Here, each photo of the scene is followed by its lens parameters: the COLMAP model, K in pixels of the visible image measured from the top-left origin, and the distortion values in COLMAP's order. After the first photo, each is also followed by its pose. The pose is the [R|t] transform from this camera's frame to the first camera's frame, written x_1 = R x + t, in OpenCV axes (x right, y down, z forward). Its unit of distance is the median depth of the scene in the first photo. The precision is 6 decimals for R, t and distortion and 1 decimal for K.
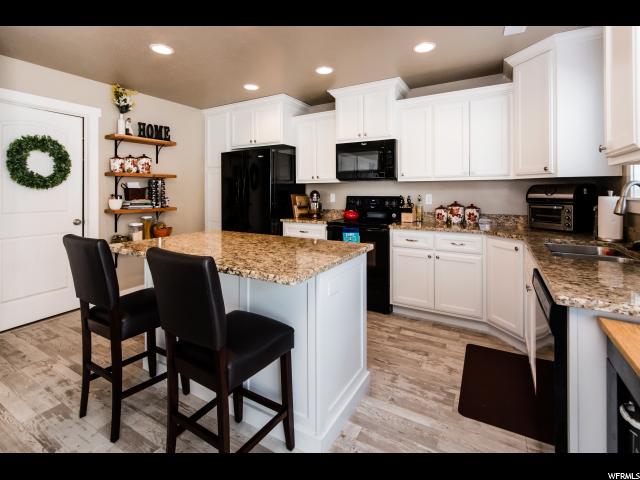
lens RADIAL K [[305.3, 0, 300.6], [0, 305.3, 187.7], [0, 0, 1]] dist [0.000652, 0.000137]
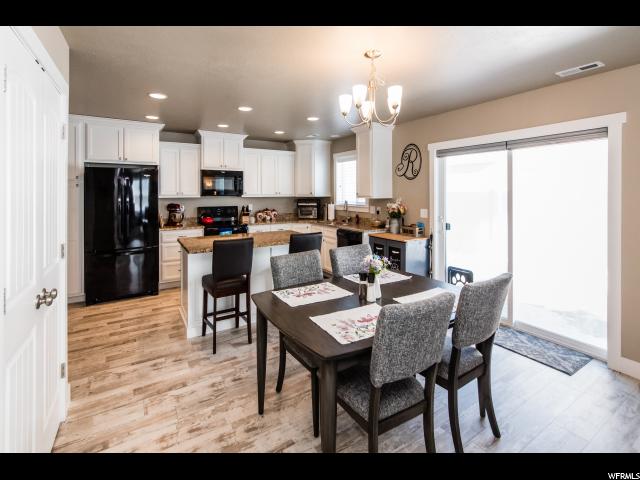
lens RADIAL K [[305.3, 0, 300.6], [0, 305.3, 187.7], [0, 0, 1]] dist [0.000652, 0.000137]
pose [[0.494618, 0.015285, 0.868976, -0.995409], [-0.004591, 0.999877, -0.014974, -0.050285], [-0.869098, 0.003417, 0.494627, -0.092018]]
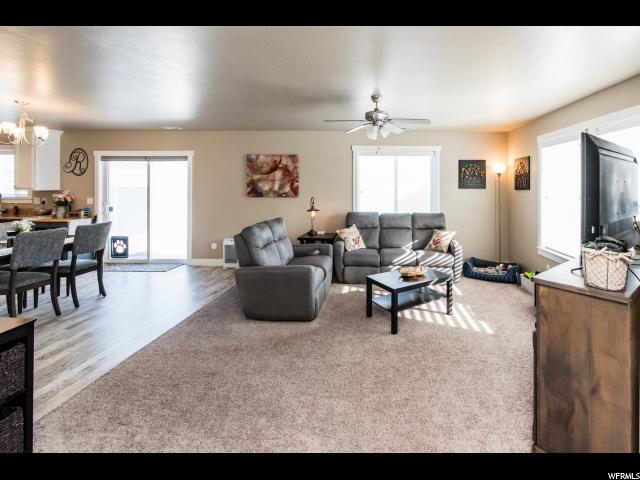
lens RADIAL K [[304.7, 0, 387.0], [0, 304.7, 186.5], [0, 0, 1]] dist [-0.002029, 0.000104]
pose [[-0.501417, 0.004206, 0.865196, -1.950219], [-0.006215, 0.999945, -0.008463, -0.042003], [-0.865184, -0.009621, -0.501363, -0.491830]]
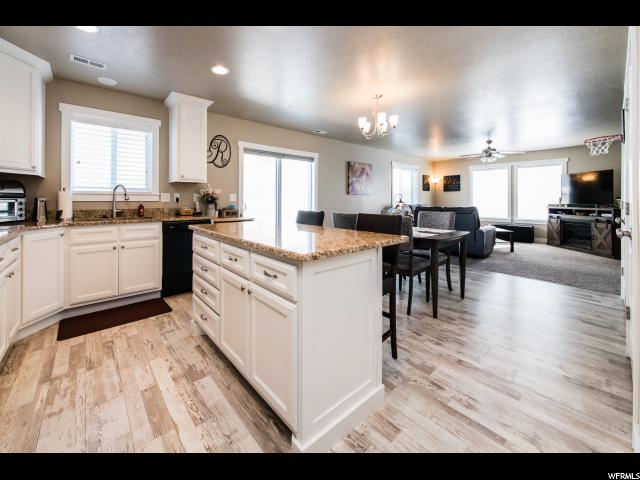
lens RADIAL K [[266.8, 0, 277.2], [0, 266.8, 199.8], [0, 0, 1]] dist [-0.002618, -0.000260]
pose [[-0.938485, 0.004827, 0.345286, -0.315490], [0.001727, 0.999955, -0.009284, 0.055305], [-0.345316, -0.008117, -0.938451, 1.211793]]
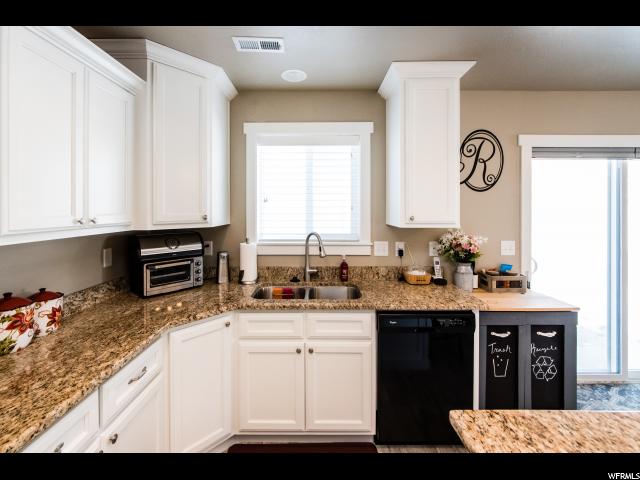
lens RADIAL K [[271.3, 0, 303.1], [0, 271.3, 205.7], [0, 0, 1]] dist [-0.001751, -0.000420]
pose [[-0.517286, 0.011772, 0.855732, 0.018609], [-0.000262, 0.999903, -0.013914, -0.061917], [-0.855812, -0.007421, -0.517233, 0.854673]]
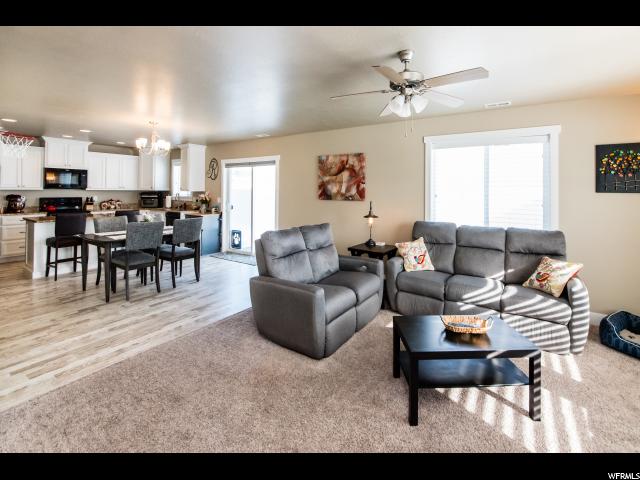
lens RADIAL K [[304.3, 0, 346.0], [0, 304.3, 186.6], [0, 0, 1]] dist [0.001004, -0.009276]
pose [[0.033650, 0.018388, 0.999264, -1.742849], [-0.015645, 0.999718, -0.017869, -0.036020], [-0.999311, -0.015032, 0.033929, -0.861884]]
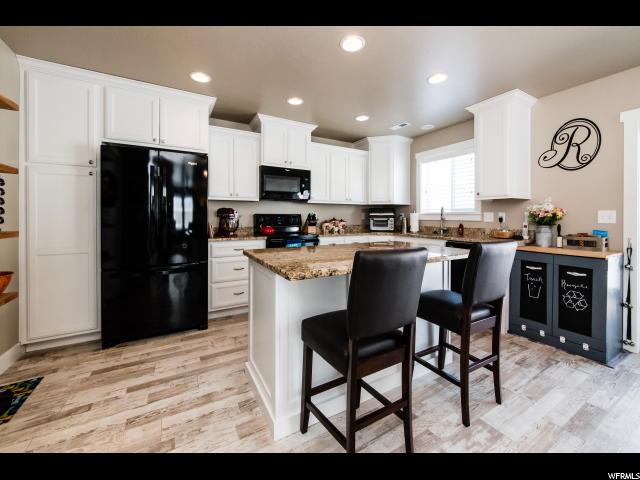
lens RADIAL K [[255.5, 0, 320.1], [0, 255.5, 215.2], [0, 0, 1]] dist [-0.000851, 0.000112]
pose [[0.484354, 0.012907, 0.874777, -0.661851], [-0.014093, 0.999877, -0.006949, 0.043159], [-0.874759, -0.008963, 0.484476, 0.431352]]
